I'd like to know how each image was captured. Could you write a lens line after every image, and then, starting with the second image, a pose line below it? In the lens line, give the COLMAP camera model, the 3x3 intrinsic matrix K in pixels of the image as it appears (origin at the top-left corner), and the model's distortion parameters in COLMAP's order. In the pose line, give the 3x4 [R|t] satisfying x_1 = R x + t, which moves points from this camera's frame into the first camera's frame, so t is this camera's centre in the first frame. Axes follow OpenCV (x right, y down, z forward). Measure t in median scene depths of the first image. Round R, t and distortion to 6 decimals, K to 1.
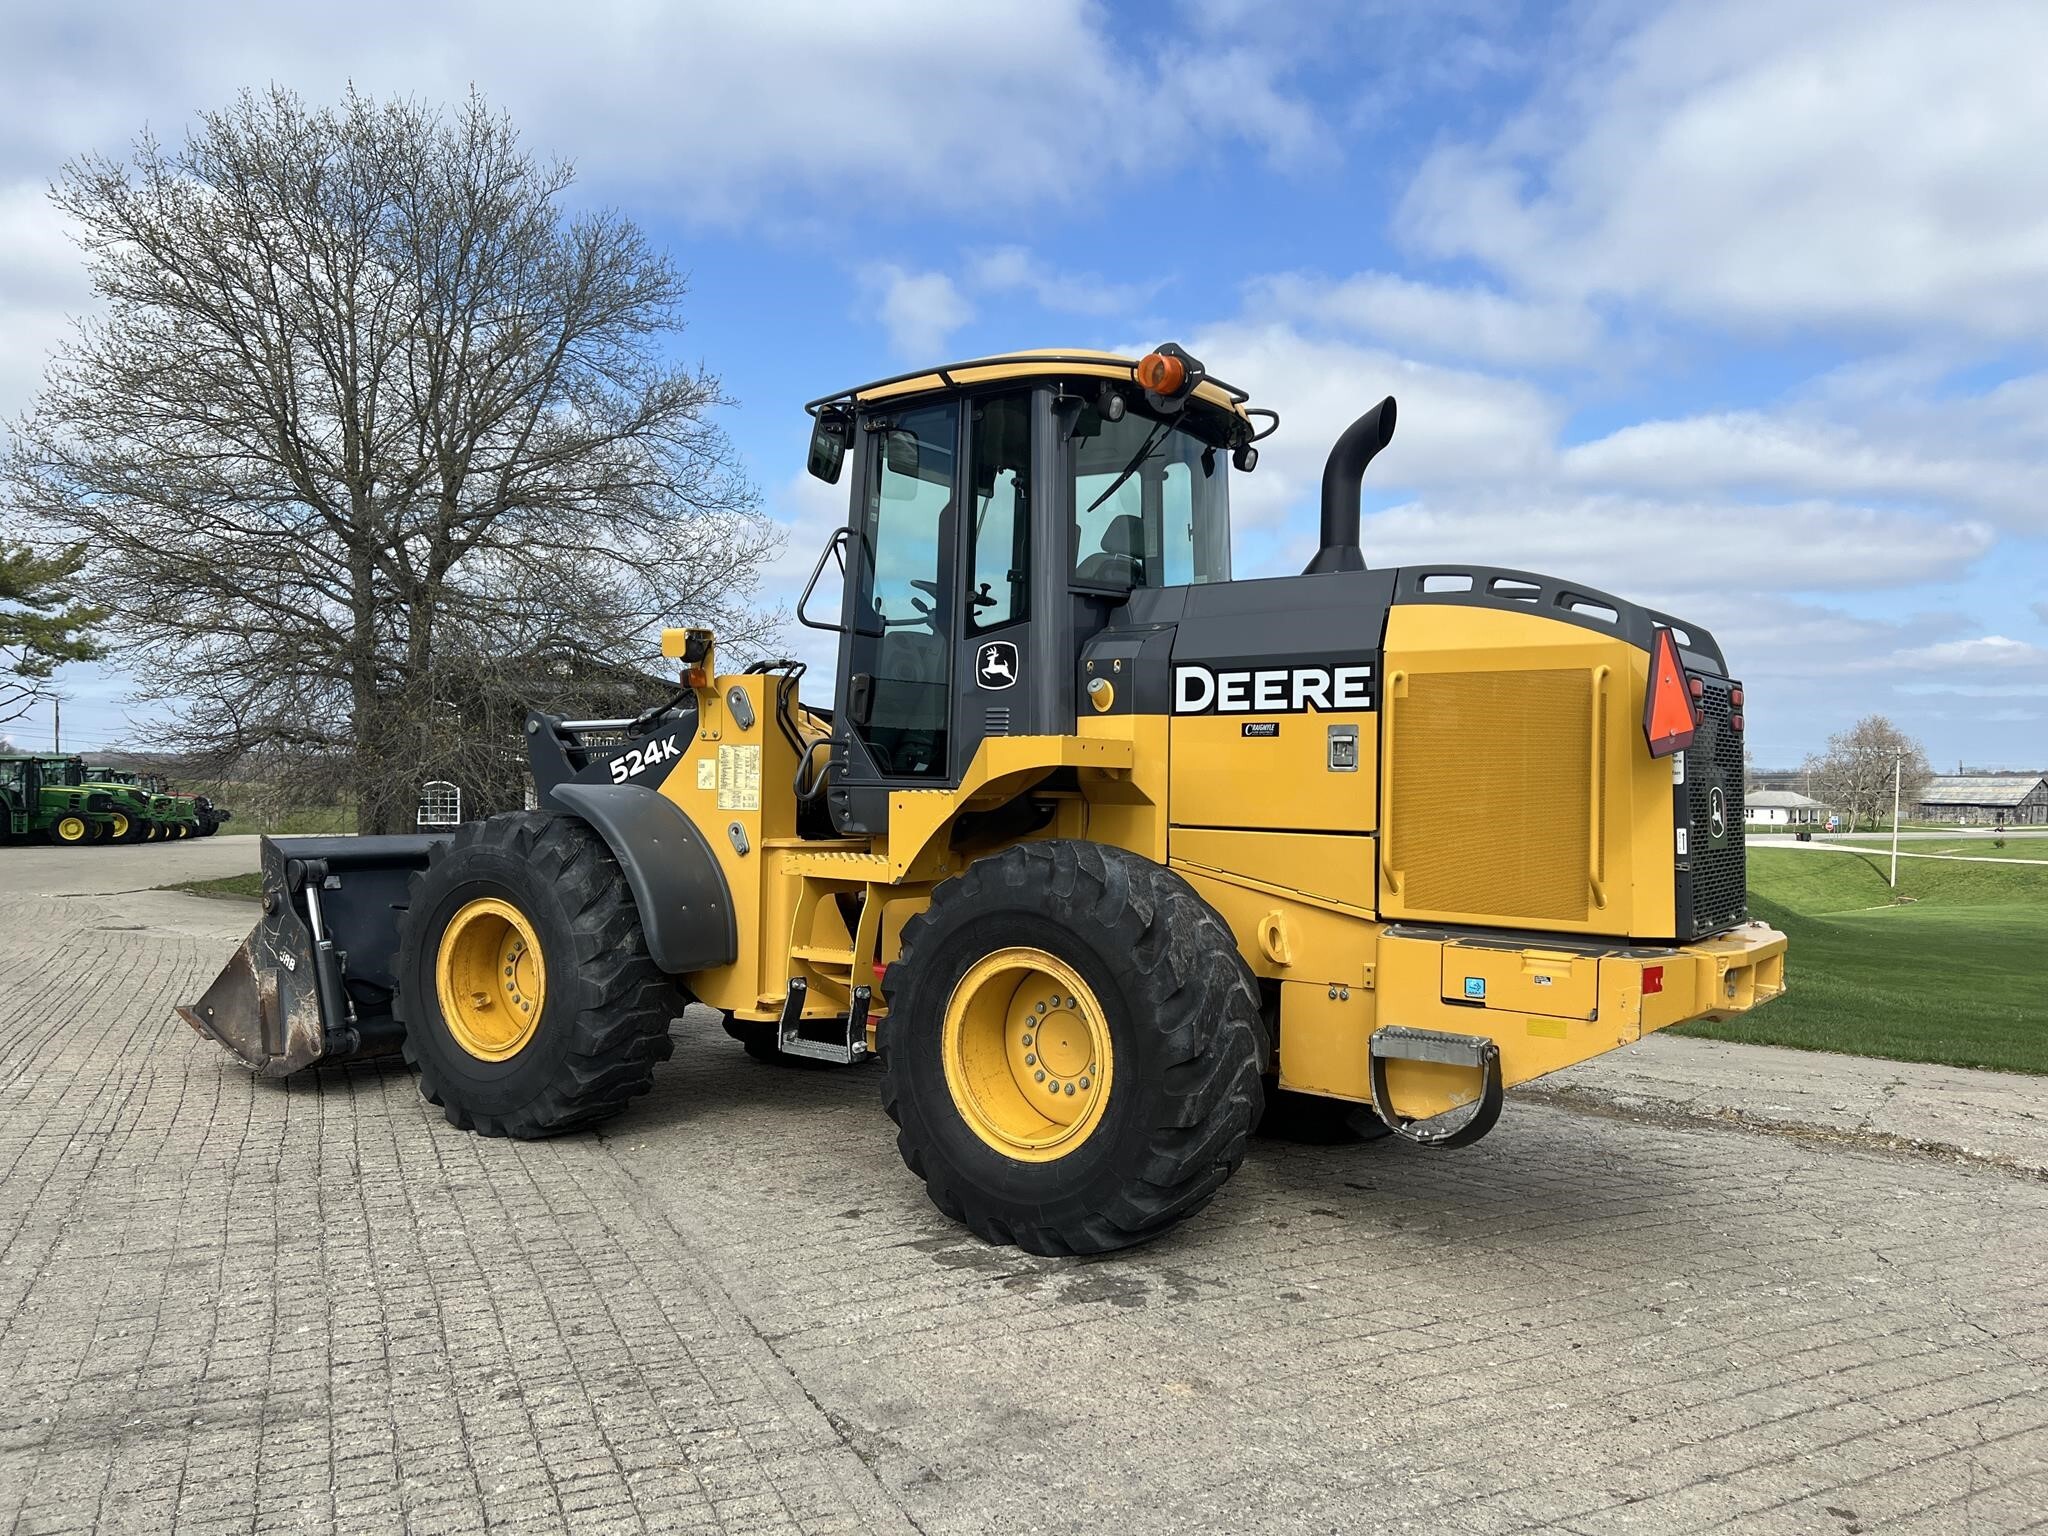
lens RADIAL K [[1521.6, 0, 1024.0], [0, 1521.6, 768.0], [0, 0, 1]] dist [0.056306, -0.056631]
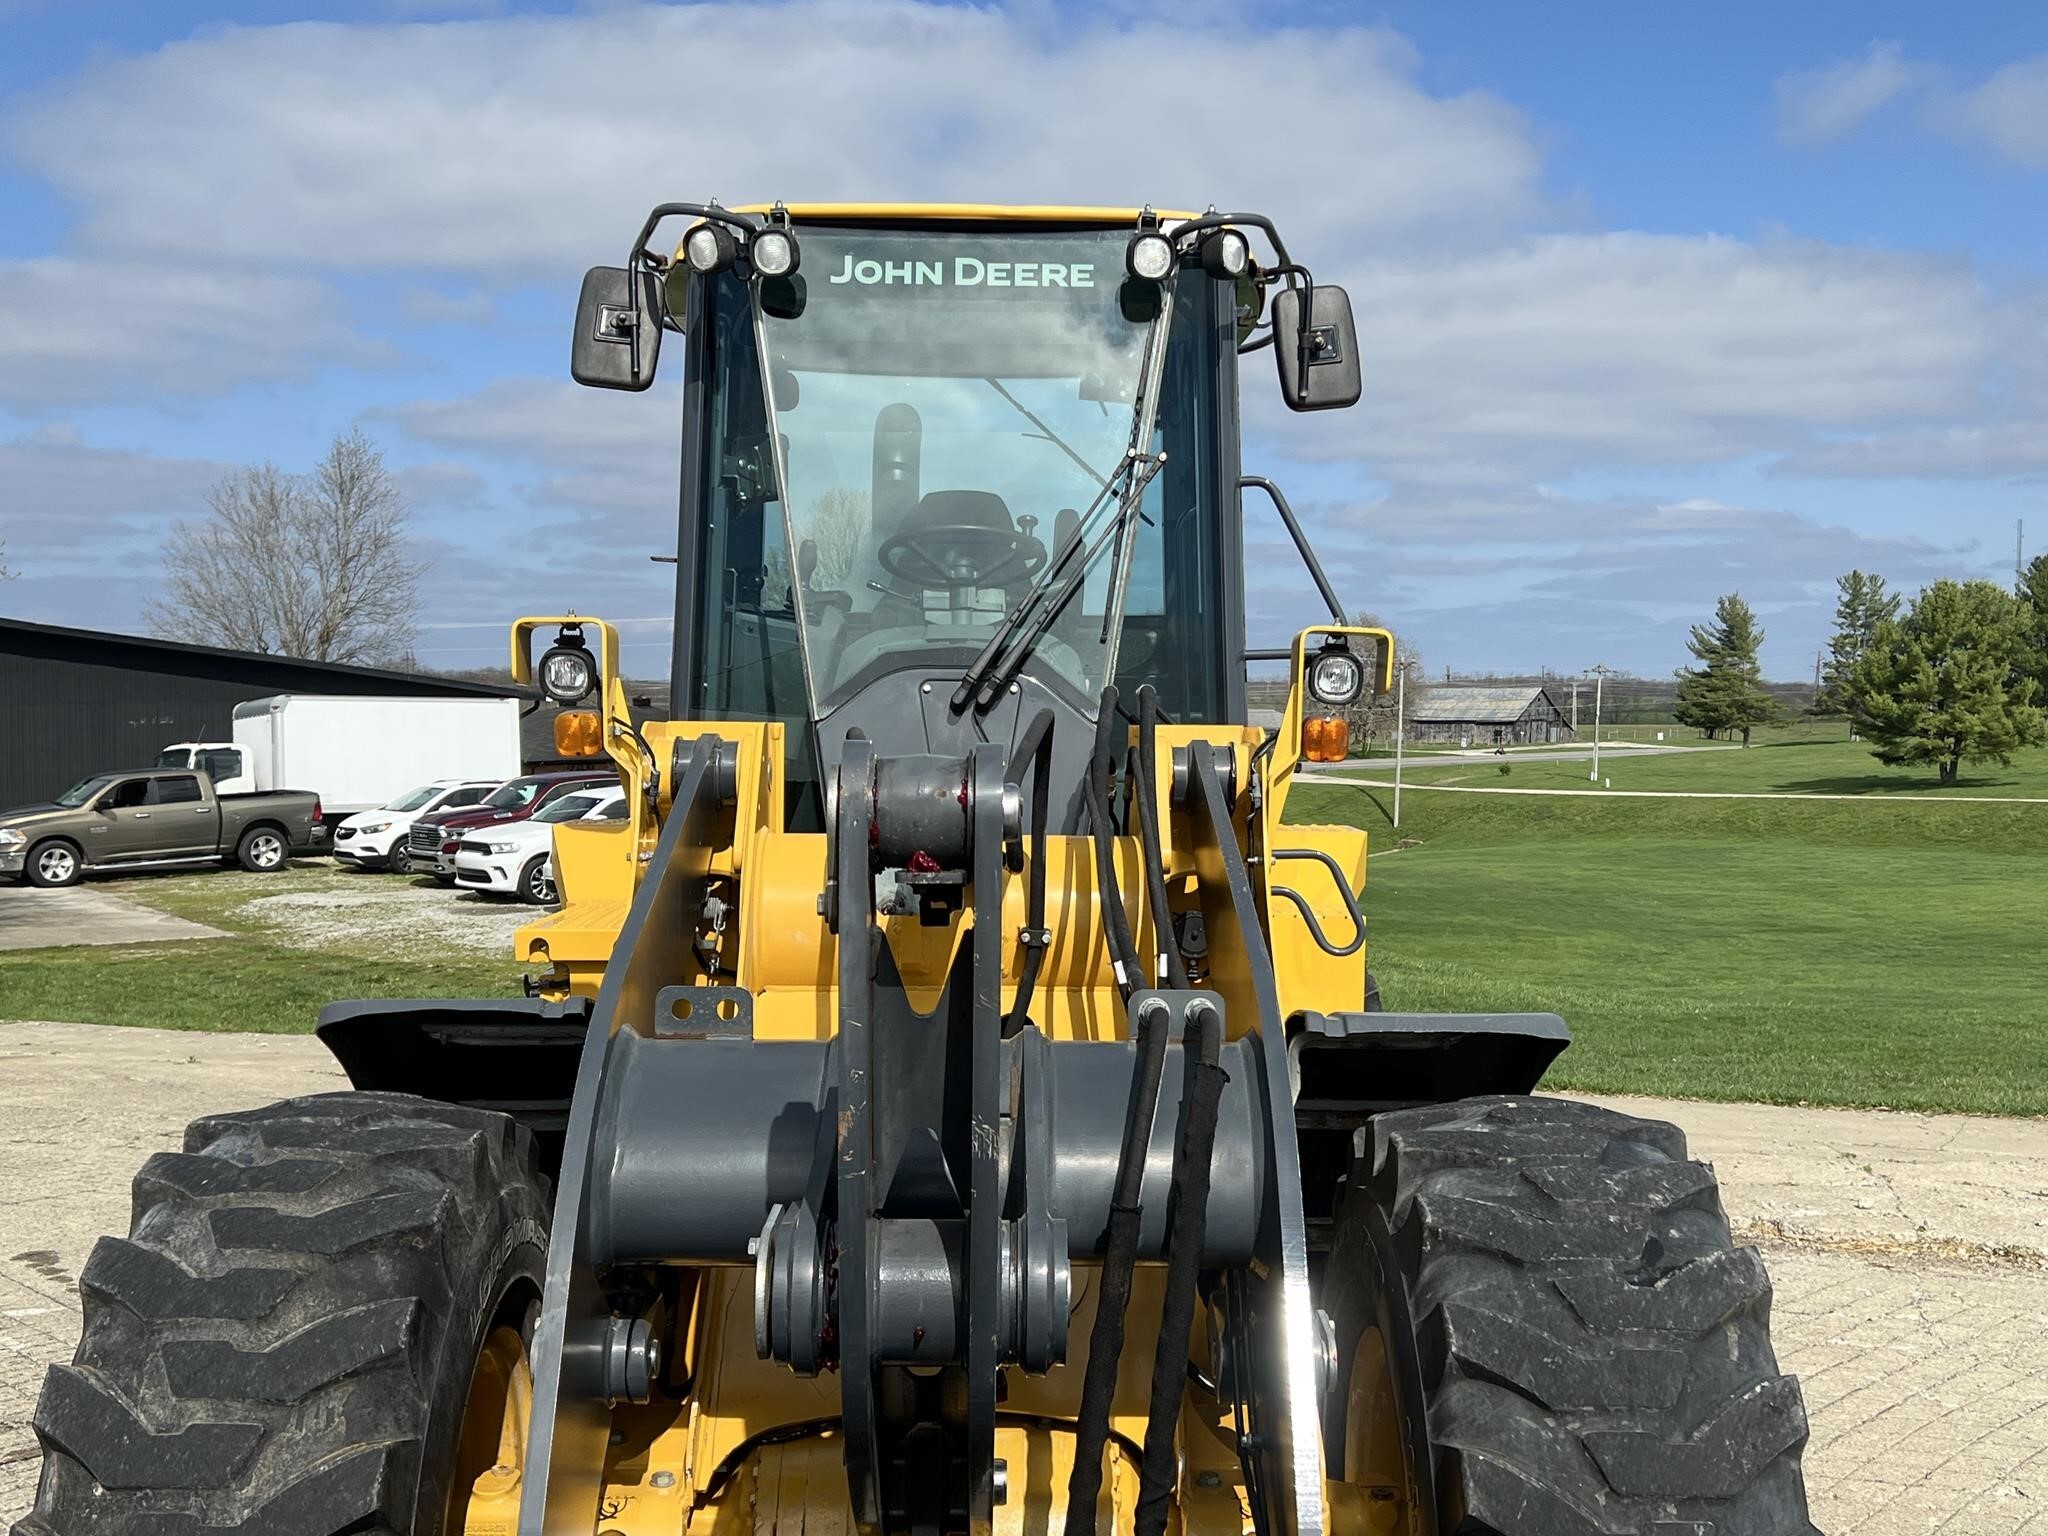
lens RADIAL K [[2150.8, 0, 1030.8], [0, 2150.8, 826.1], [0, 0, 1]] dist [0.136923, -0.291901]
pose [[0.936960, -0.031556, 0.348010, -0.419282], [0.008156, 0.997618, 0.068500, -0.096333], [-0.349343, -0.061343, 0.934985, 0.094096]]
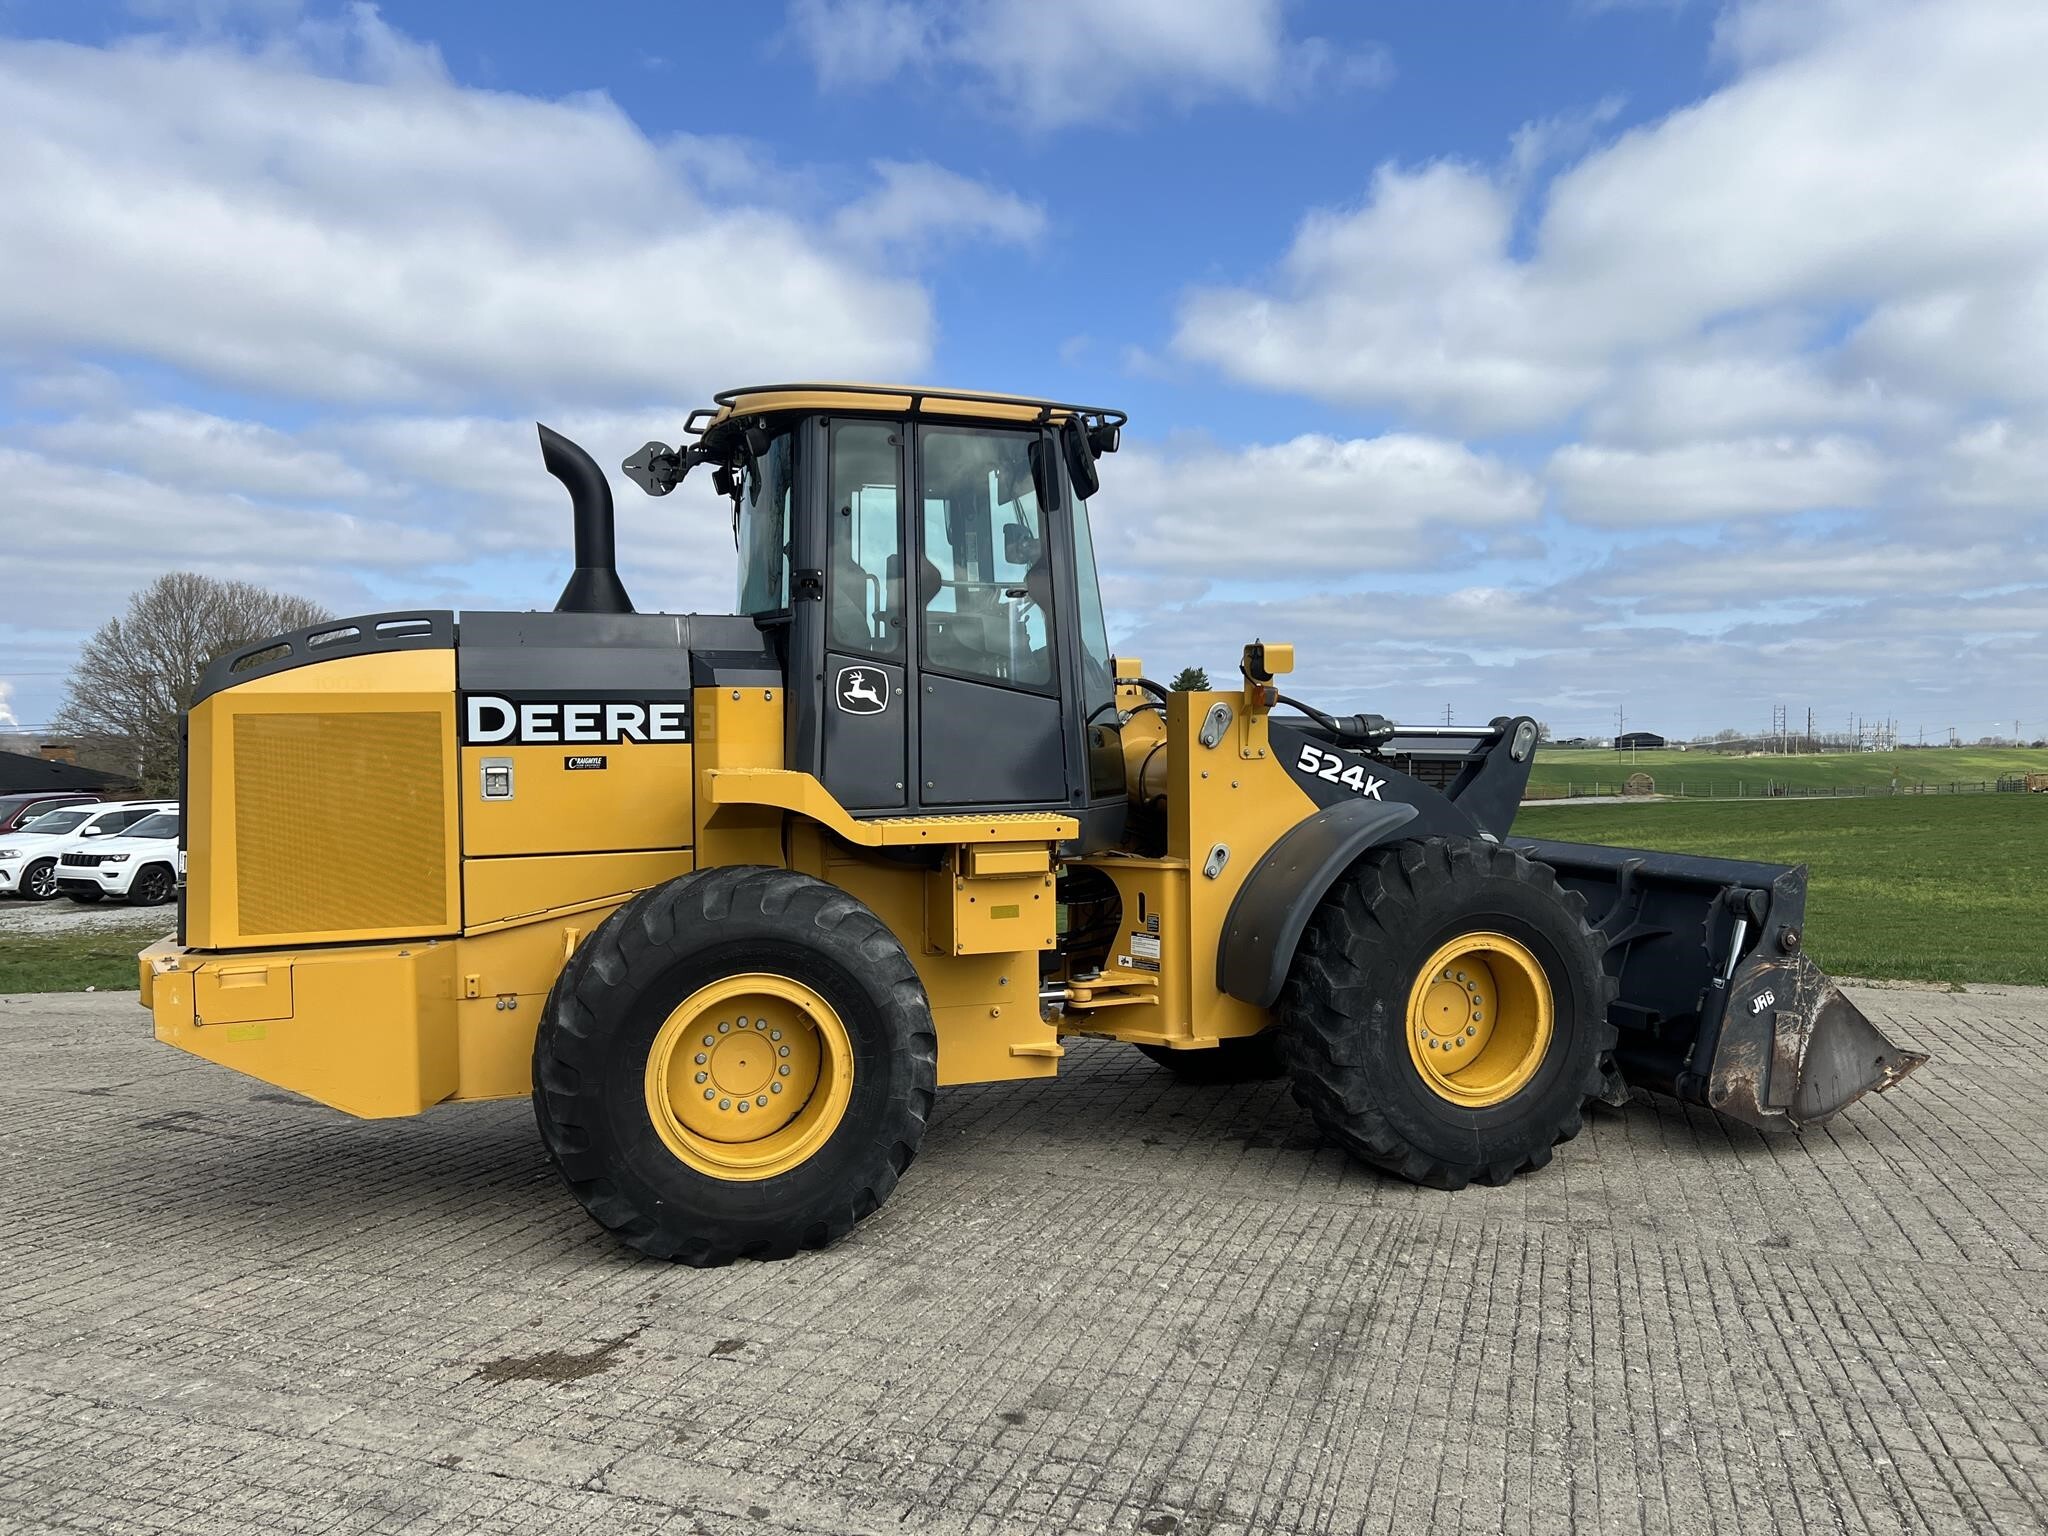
lens RADIAL K [[1528.9, 0, 1022.1], [0, 1528.9, 778.7], [0, 0, 1]] dist [0.054701, -0.056275]
pose [[0.690882, -0.023788, 0.722576, -1.109216], [0.001012, 0.999489, 0.031937, -0.045884], [-0.722967, -0.021333, 0.690553, 0.227197]]
